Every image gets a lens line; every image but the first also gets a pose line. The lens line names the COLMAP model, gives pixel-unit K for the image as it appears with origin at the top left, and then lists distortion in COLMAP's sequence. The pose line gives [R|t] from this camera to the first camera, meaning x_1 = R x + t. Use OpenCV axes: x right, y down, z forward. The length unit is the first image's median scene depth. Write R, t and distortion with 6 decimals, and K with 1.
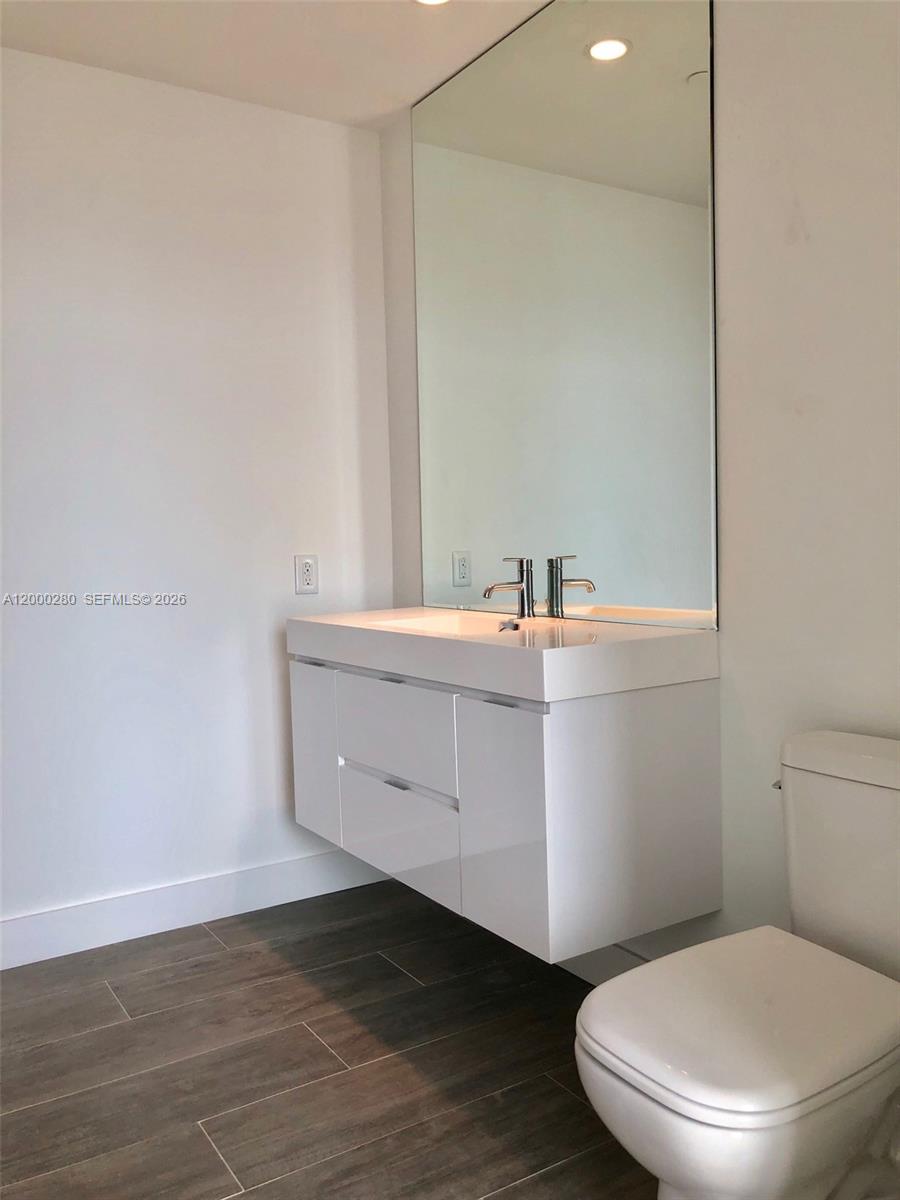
lens RADIAL K [[996.8, 0, 449.9], [0, 996.8, 600.0], [0, 0, 1]] dist [0.054712, -0.052921]
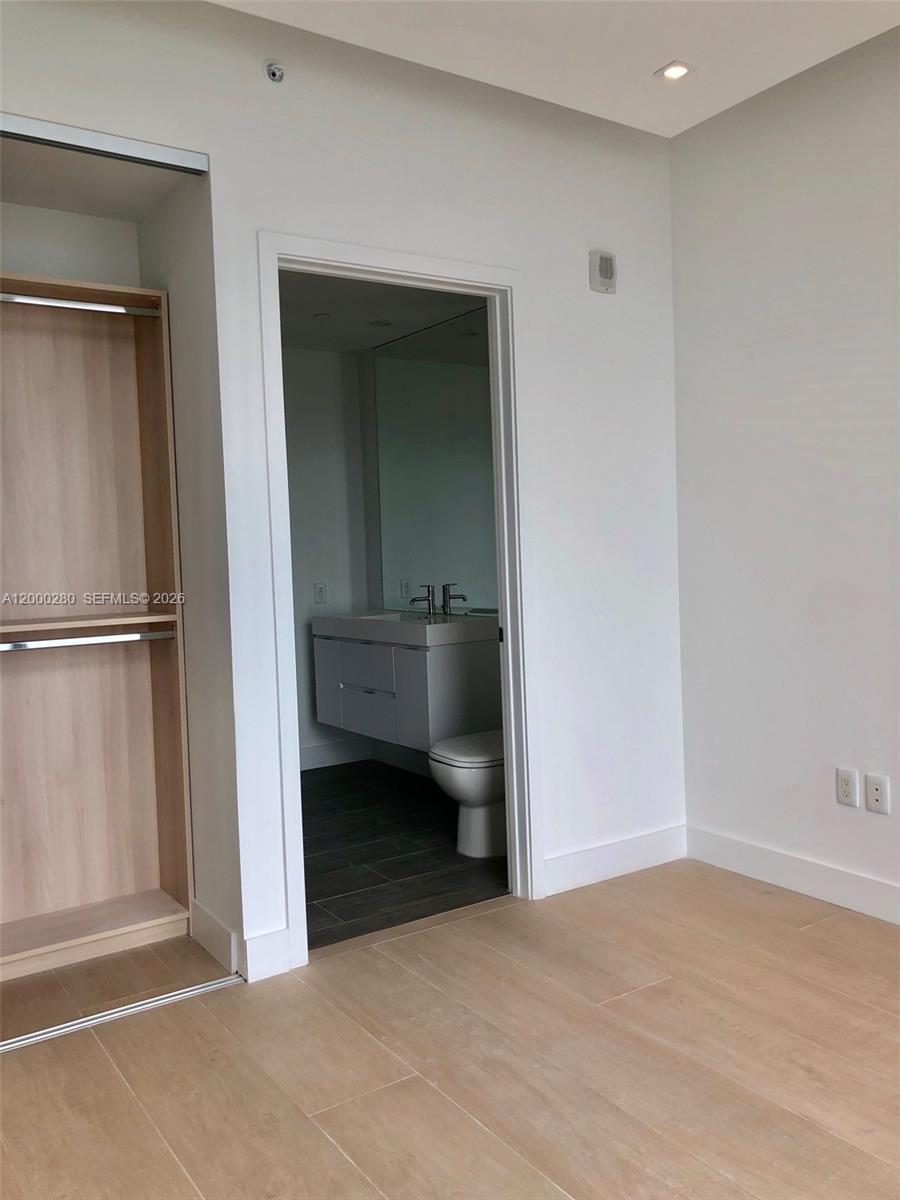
lens RADIAL K [[996.8, 0, 449.0], [0, 996.8, 601.5], [0, 0, 1]] dist [0.054712, -0.052921]
pose [[0.999777, -0.007689, 0.019659, 0.071672], [0.007847, 0.999937, -0.007999, 0.008277], [-0.019596, 0.008152, 0.999775, -1.042511]]
